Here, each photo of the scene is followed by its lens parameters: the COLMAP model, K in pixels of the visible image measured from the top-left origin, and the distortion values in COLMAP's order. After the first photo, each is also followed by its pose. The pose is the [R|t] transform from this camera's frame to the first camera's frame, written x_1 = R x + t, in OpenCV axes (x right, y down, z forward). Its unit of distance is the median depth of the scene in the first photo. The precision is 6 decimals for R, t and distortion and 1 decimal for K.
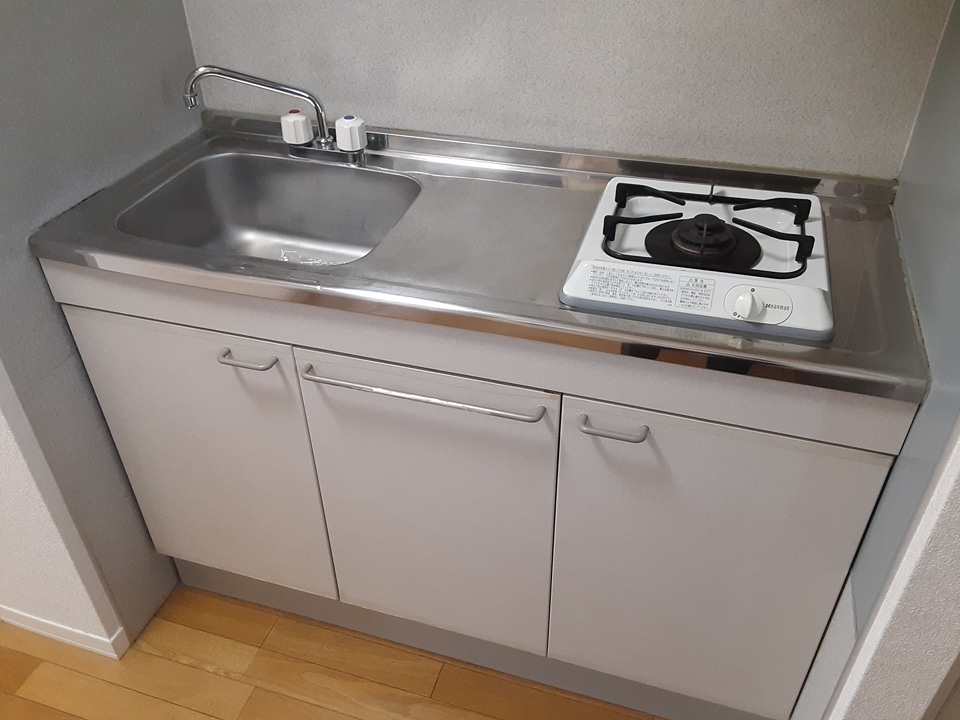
lens RADIAL K [[780.0, 0, 478.8], [0, 780.0, 364.6], [0, 0, 1]] dist [0.045762, -0.000951]
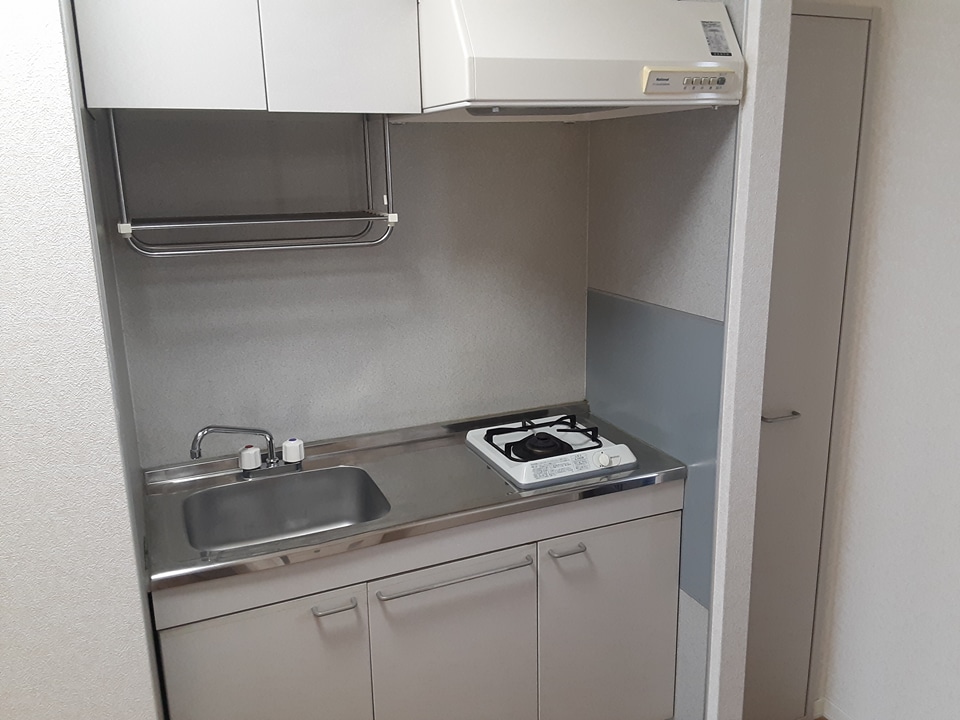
lens RADIAL K [[780.0, 0, 478.9], [0, 780.0, 355.5], [0, 0, 1]] dist [0.045762, -0.000951]
pose [[0.755435, -0.161769, 0.634940, -0.914992], [0.401494, 0.880092, -0.253459, 0.055291], [-0.517803, 0.446396, 0.729801, -0.333433]]
